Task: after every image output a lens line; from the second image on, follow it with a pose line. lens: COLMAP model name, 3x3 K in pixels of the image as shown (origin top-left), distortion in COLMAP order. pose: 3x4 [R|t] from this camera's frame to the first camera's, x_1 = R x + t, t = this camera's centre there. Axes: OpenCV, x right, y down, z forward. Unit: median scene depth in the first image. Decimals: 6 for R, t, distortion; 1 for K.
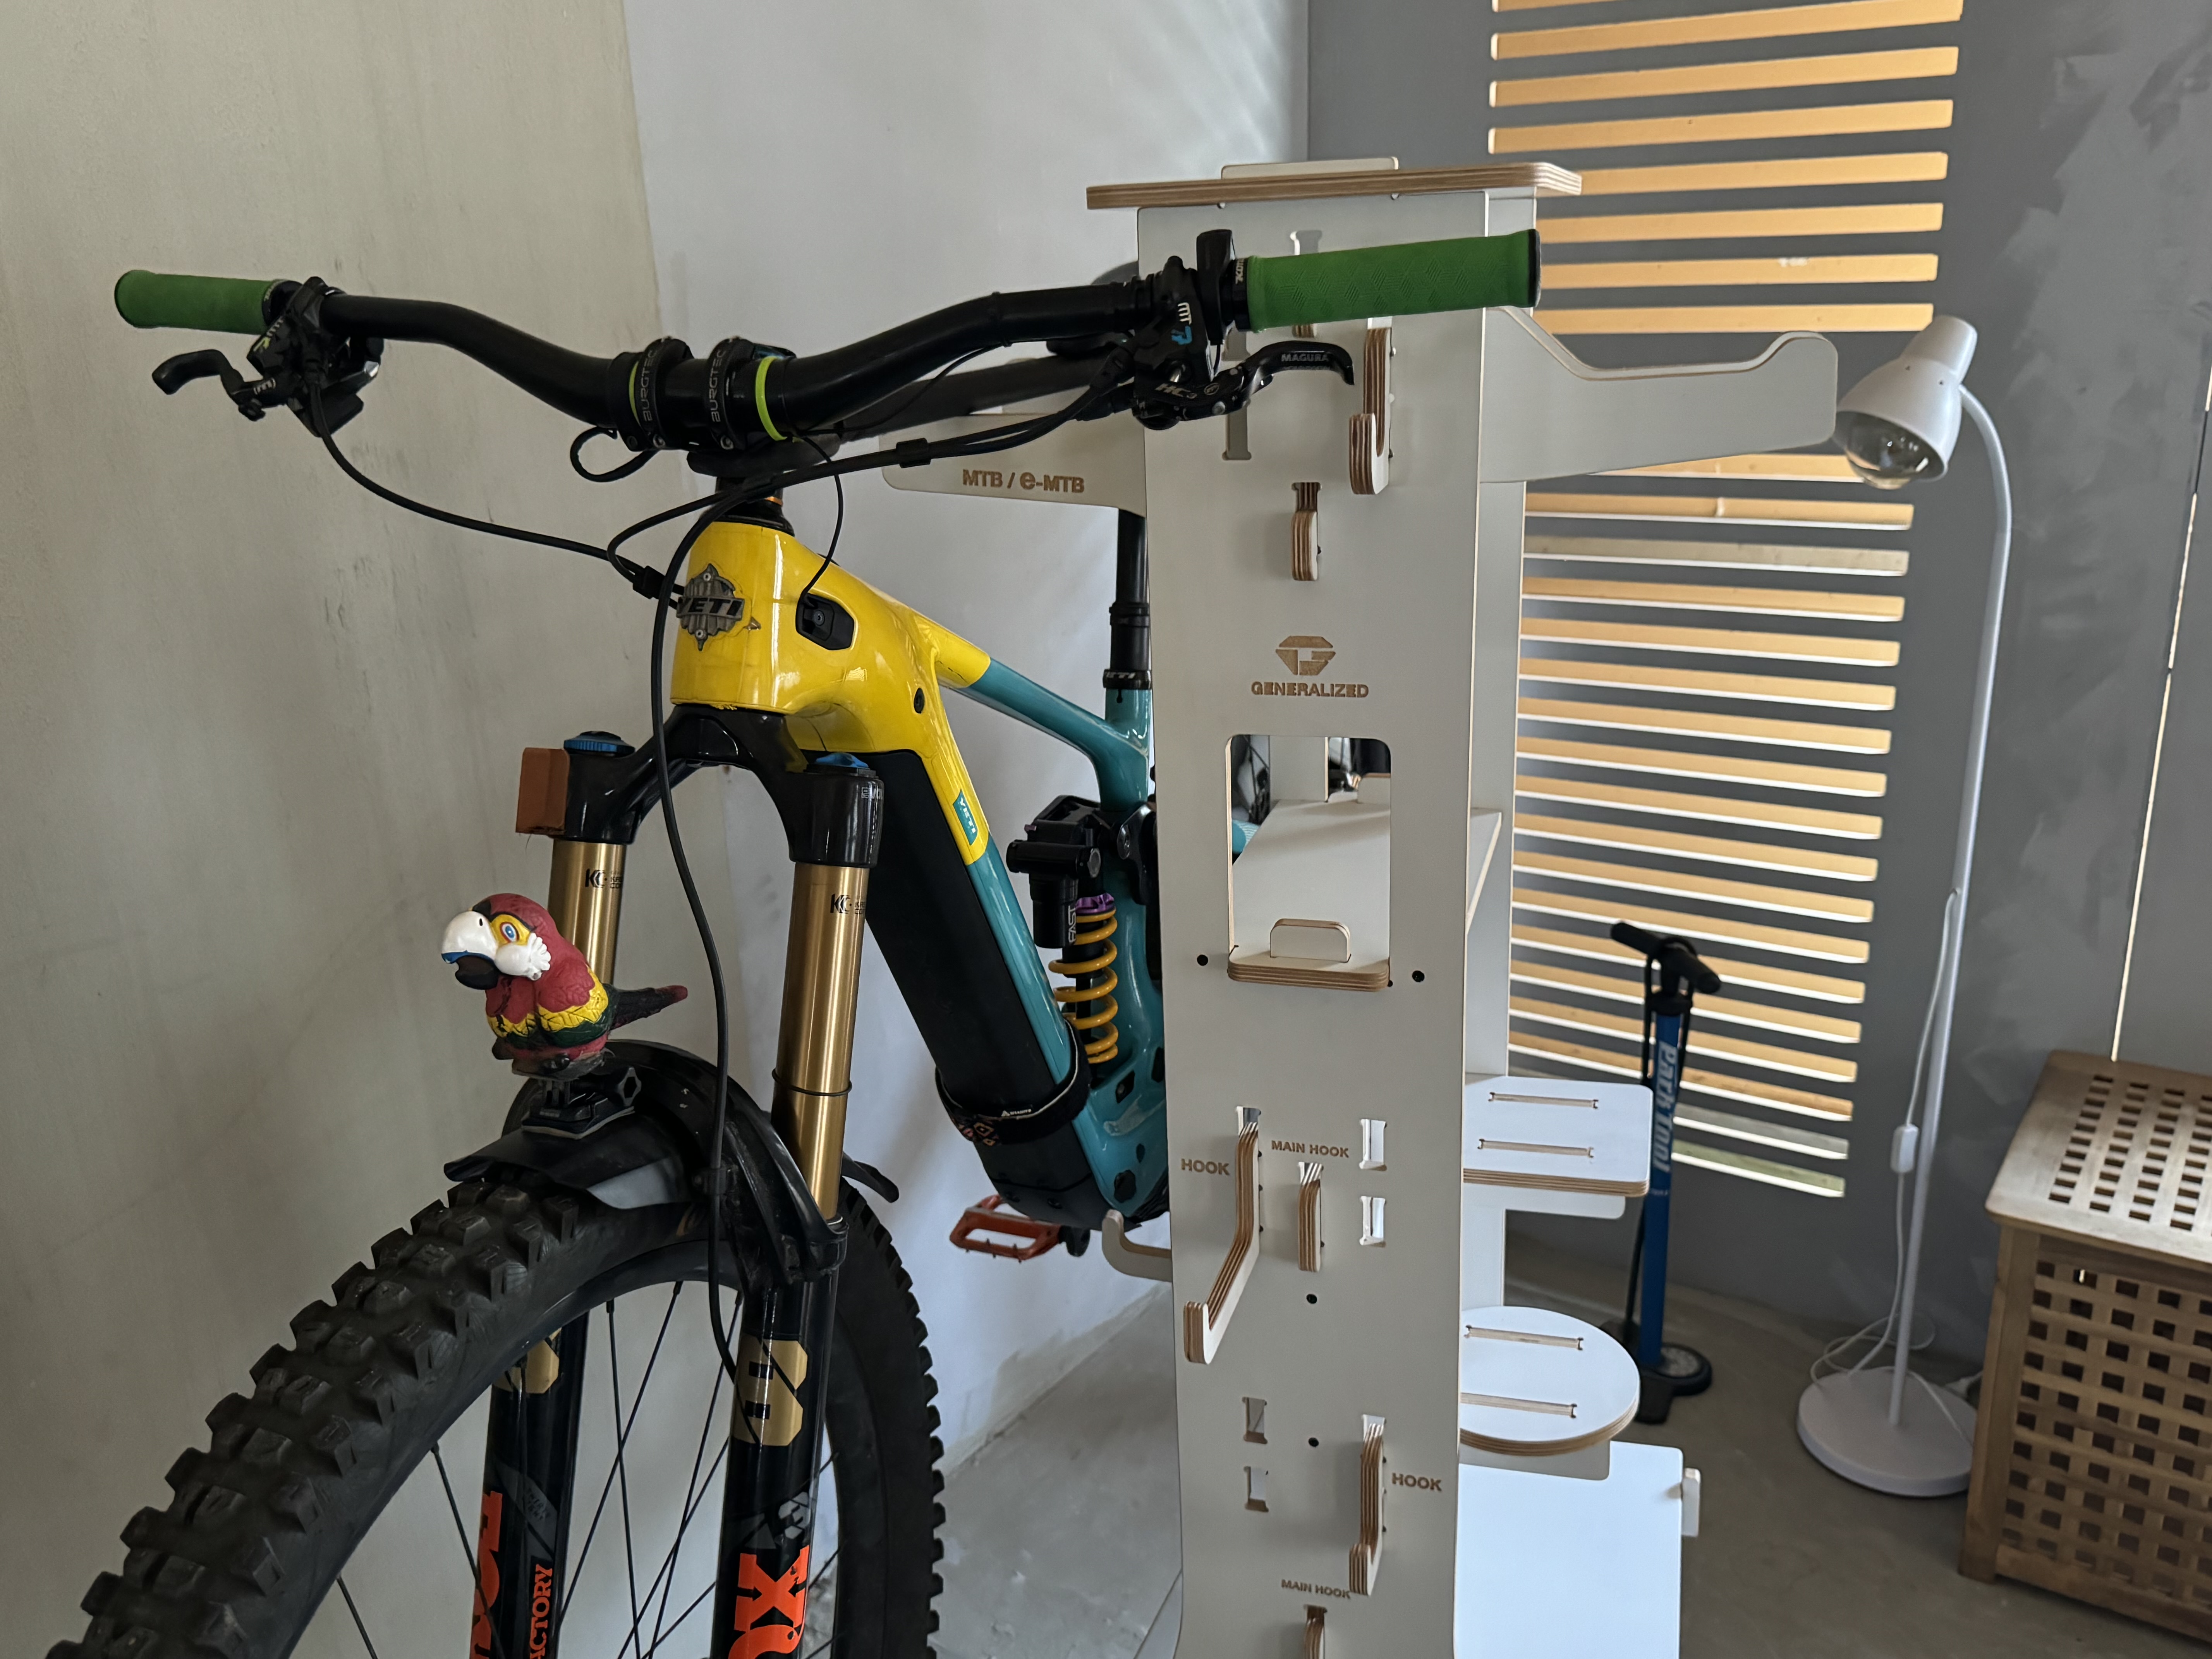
lens RADIAL K [[1823.5, 0, 1093.8], [0, 1823.5, 828.6], [0, 0, 1]] dist [0.049979, -0.082314]
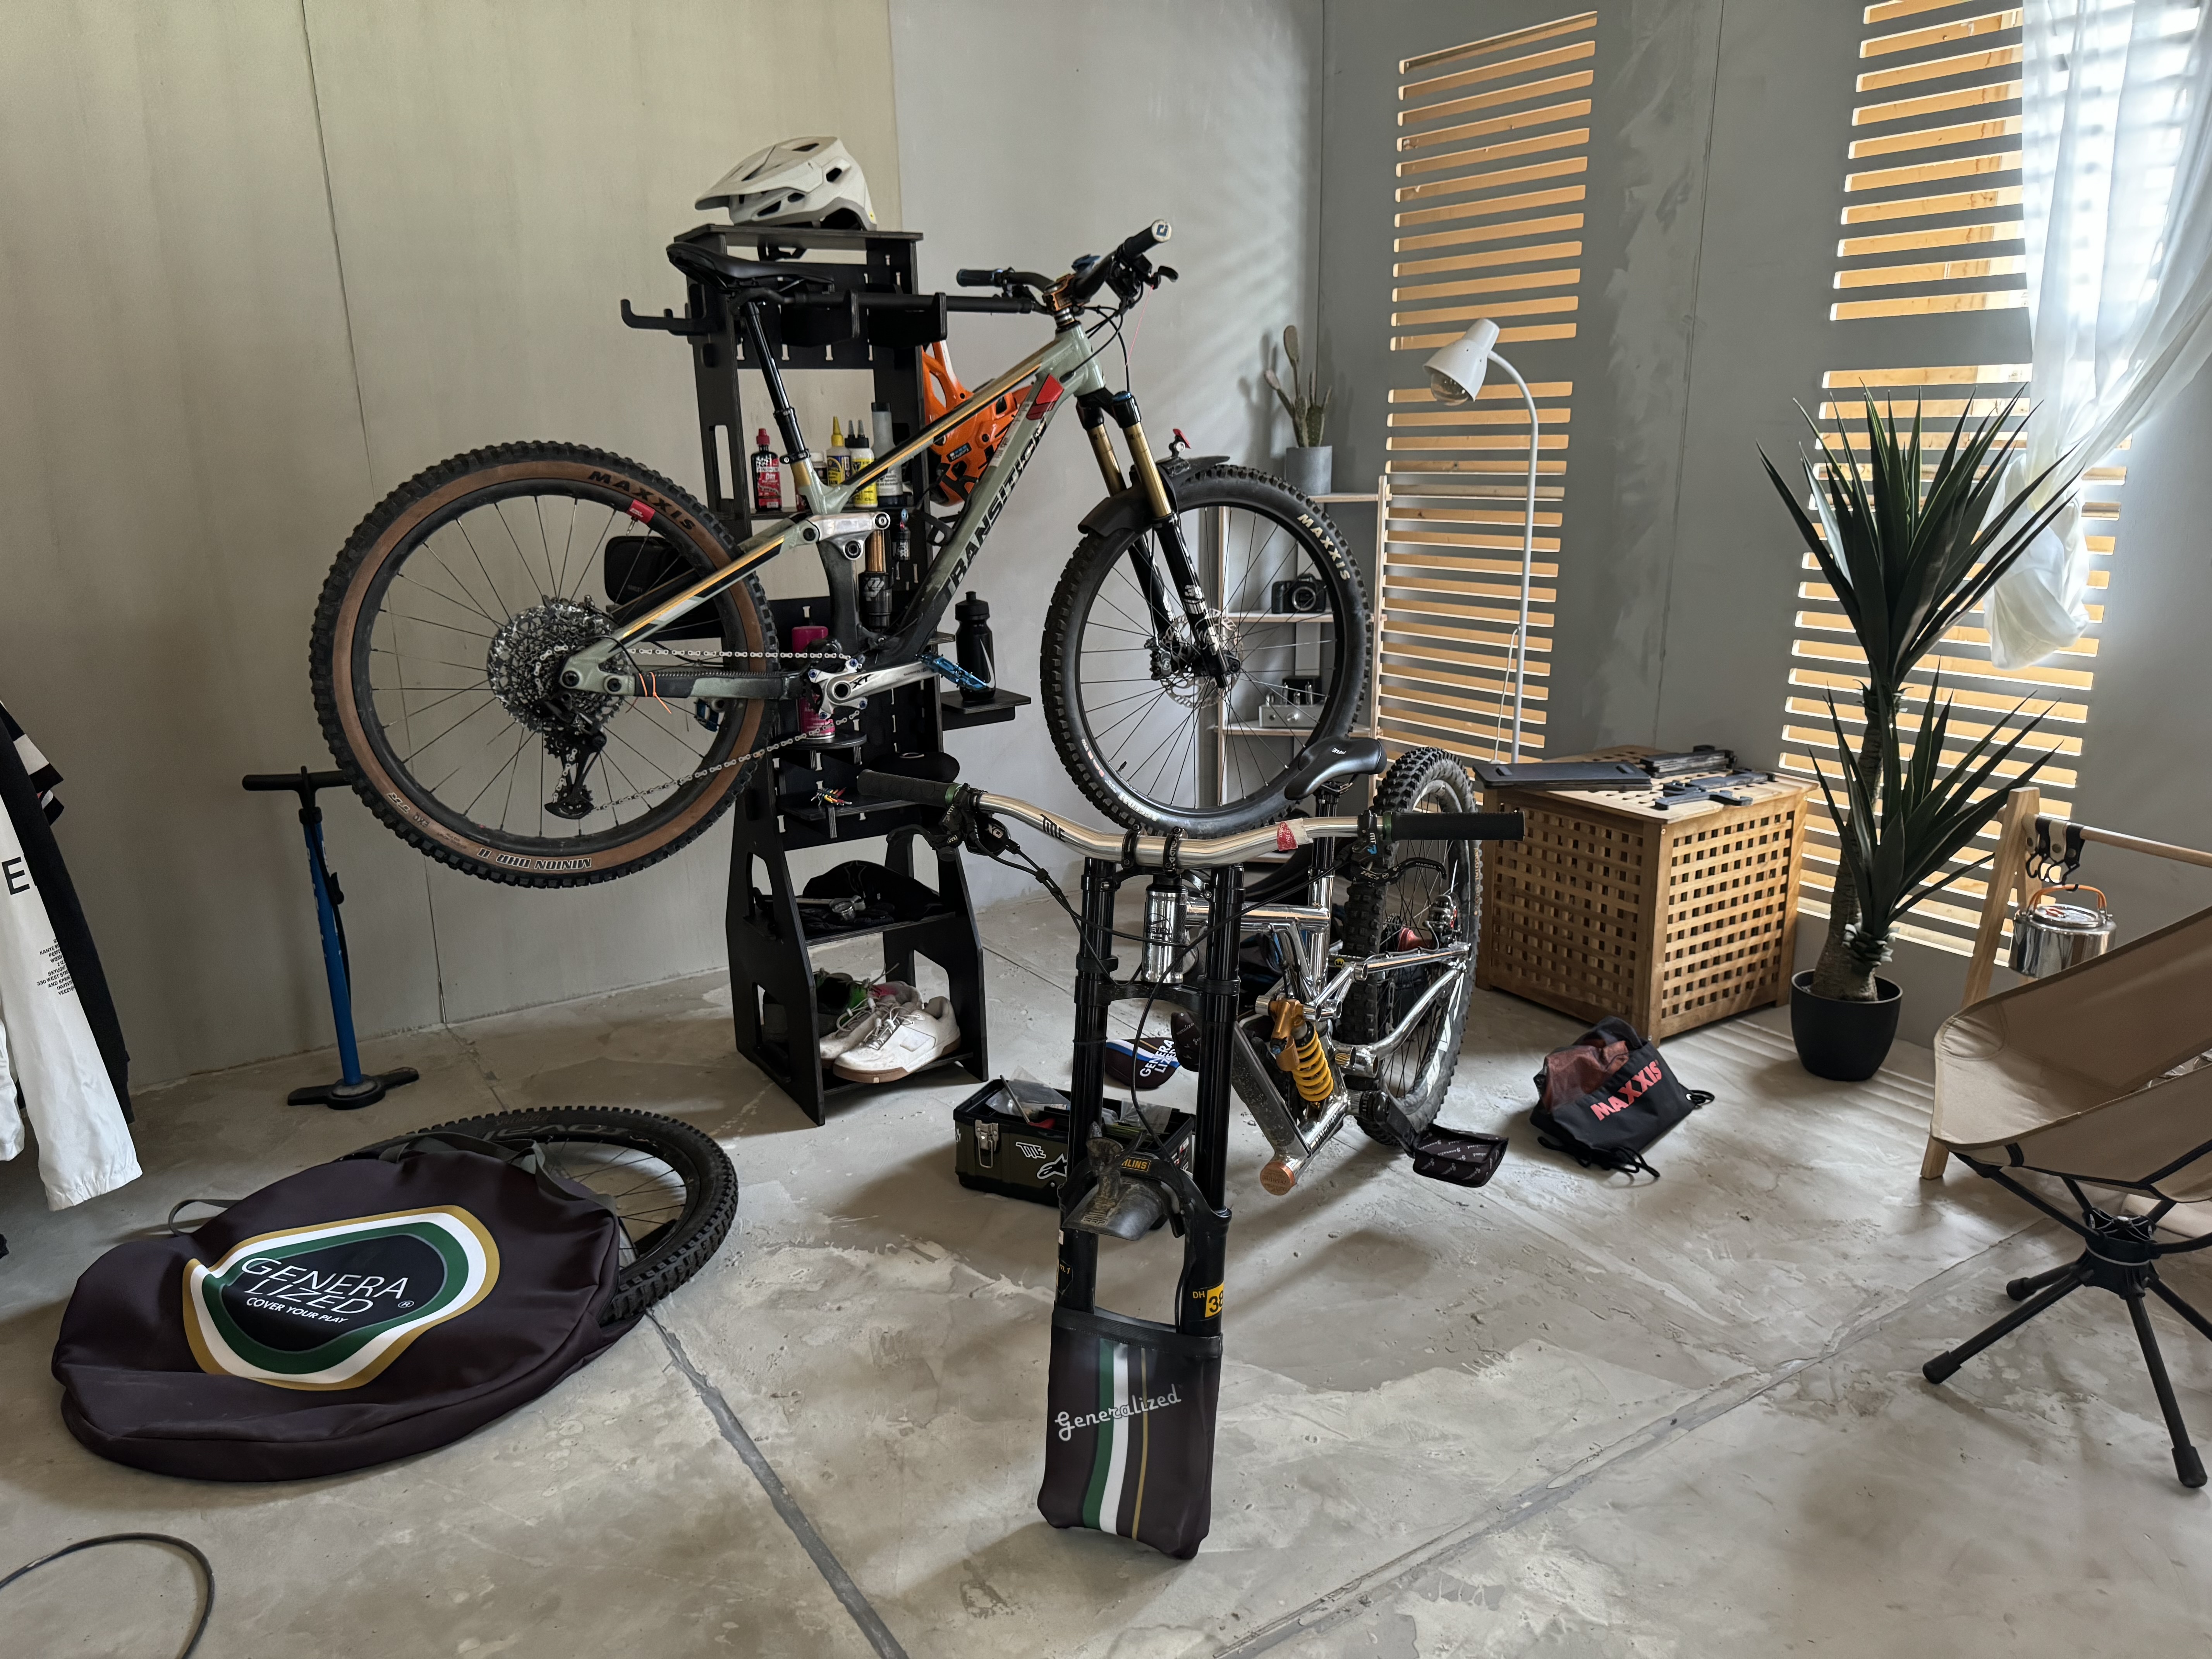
lens RADIAL K [[1544.4, 0, 1094.6], [0, 1544.4, 829.7], [0, 0, 1]] dist [0.120747, -0.244231]
pose [[0.921550, 0.114832, -0.370890, 0.733009], [-0.127500, 0.991791, -0.009729, 0.333821], [0.366728, 0.056254, 0.928626, -0.688813]]
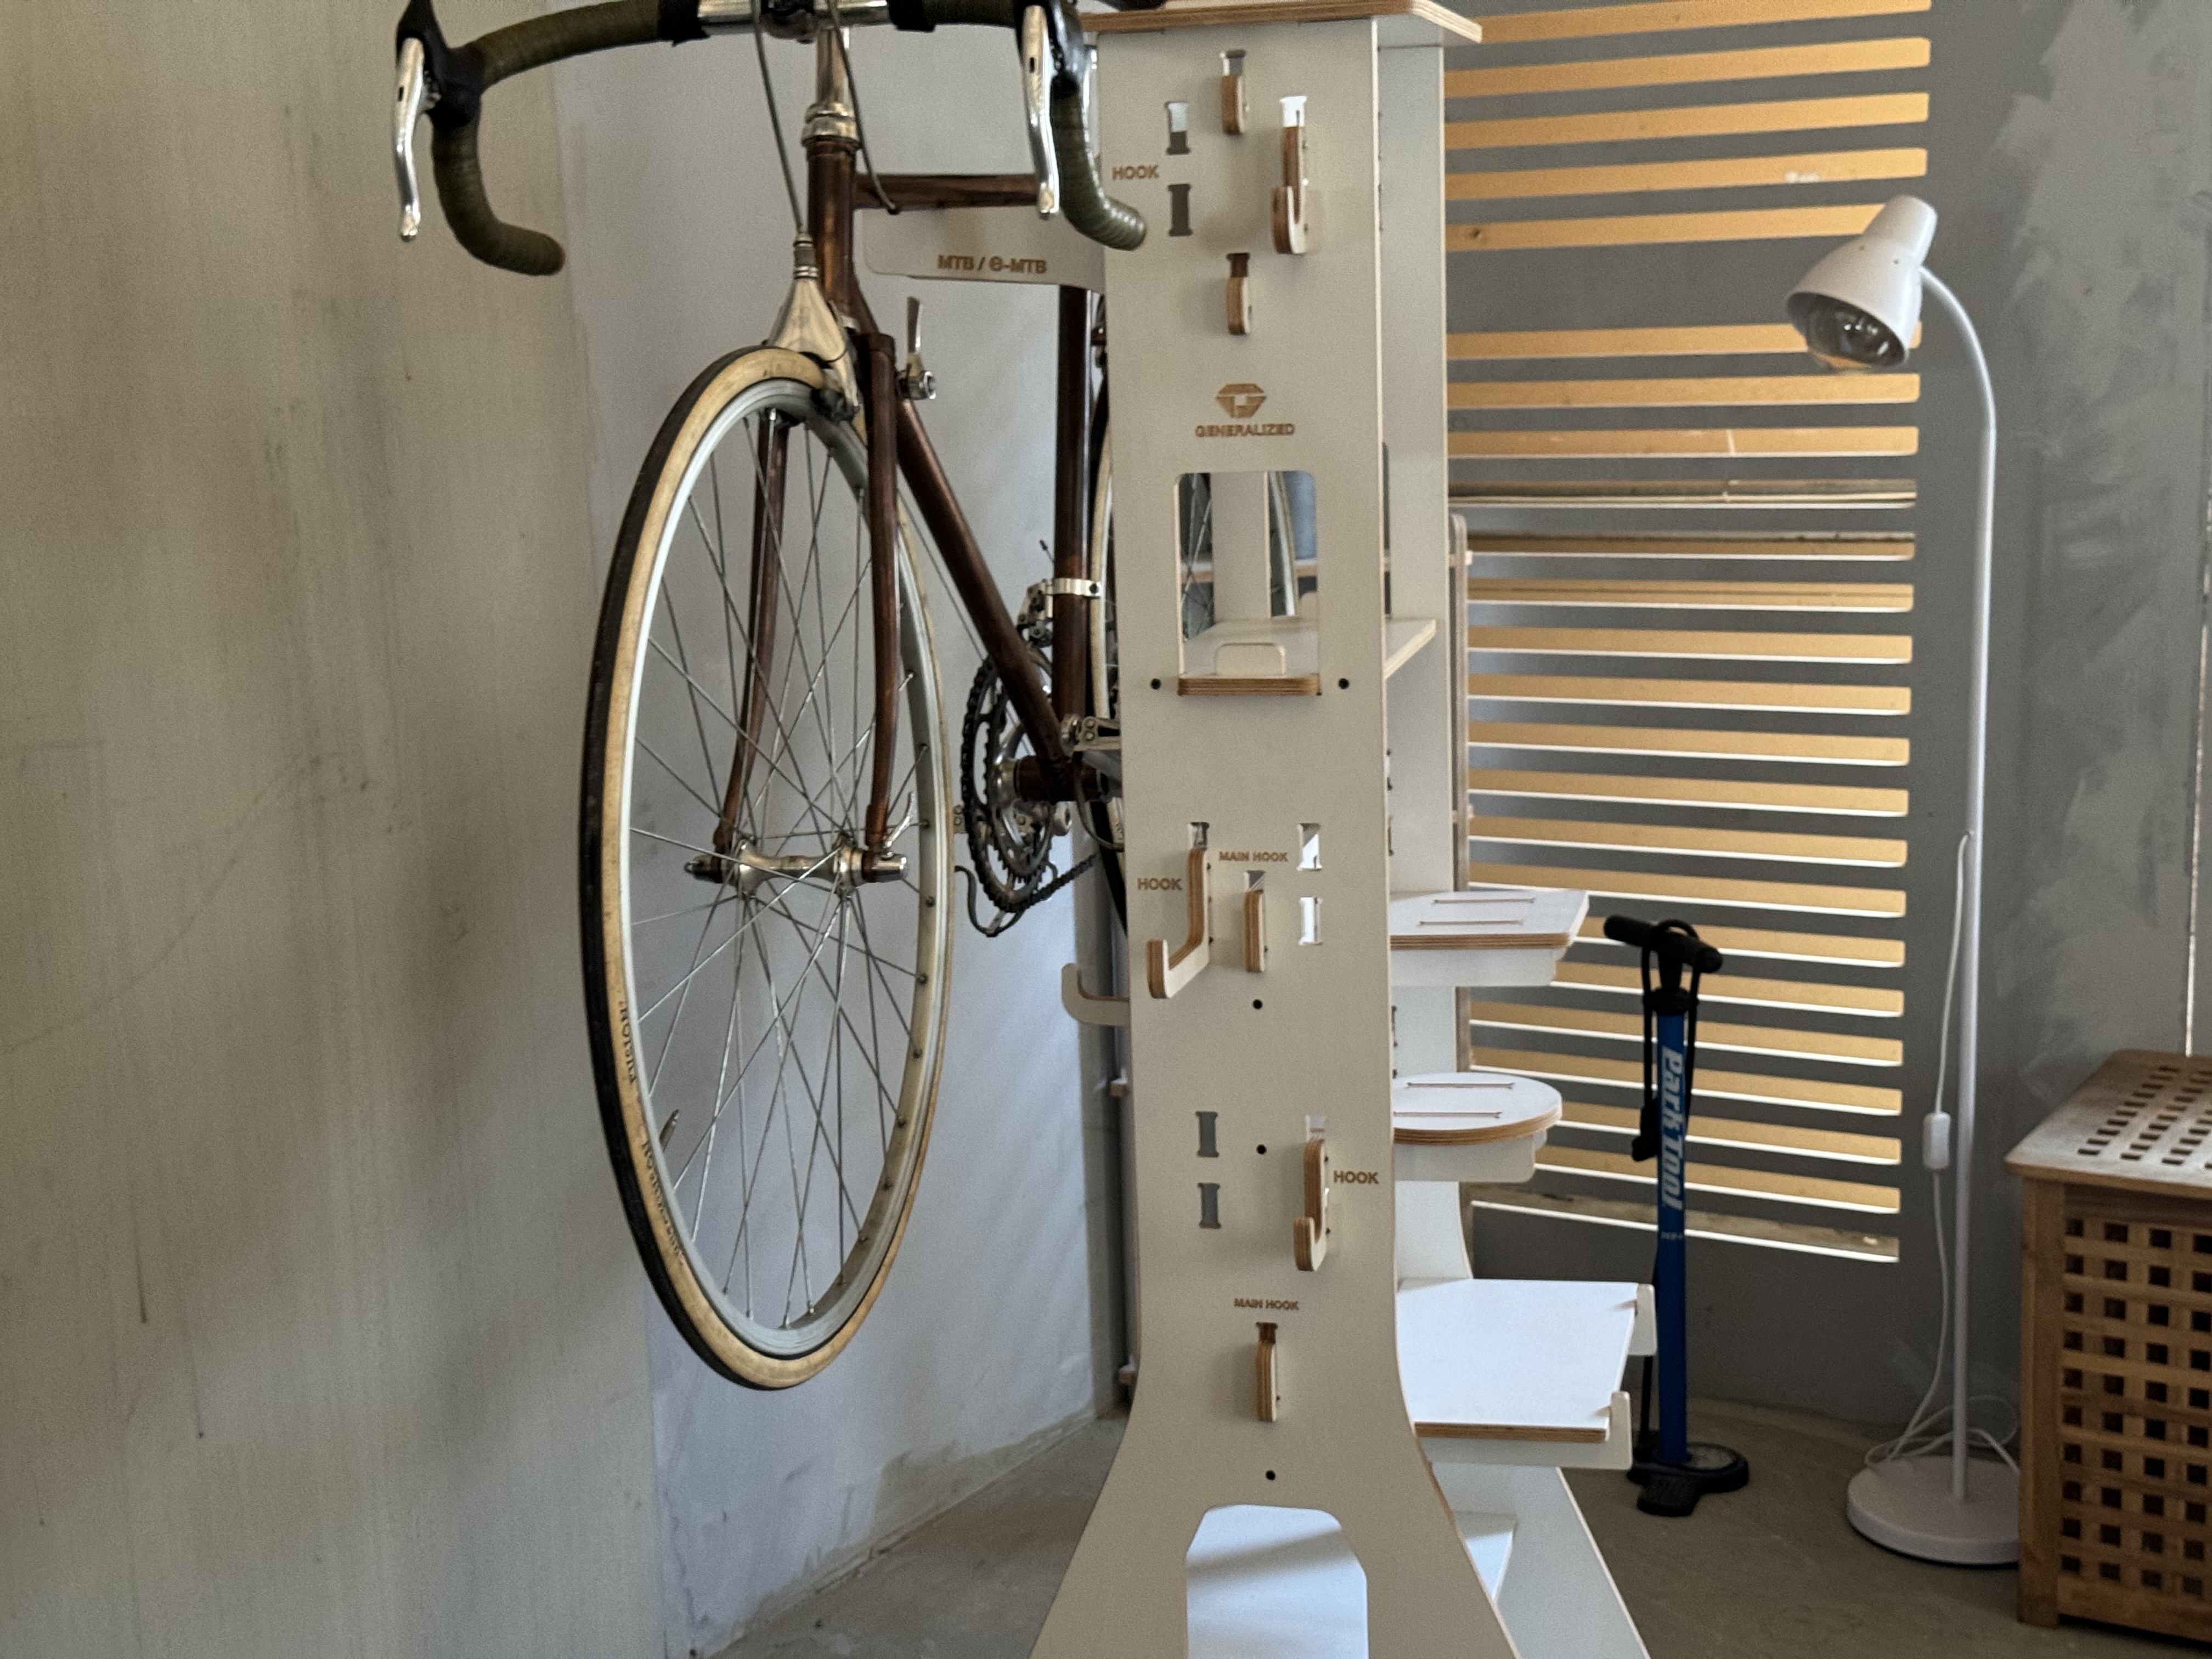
lens RADIAL K [[3084.3, 0, 1106.0], [0, 3084.3, 829.5], [0, 0, 1]] dist [0.277658, -0.806961]
pose [[0.997375, -0.005917, 0.072167, -0.063866], [0.015171, 0.991611, -0.128363, 0.236833], [-0.070802, 0.129121, 0.989098, -0.512489]]
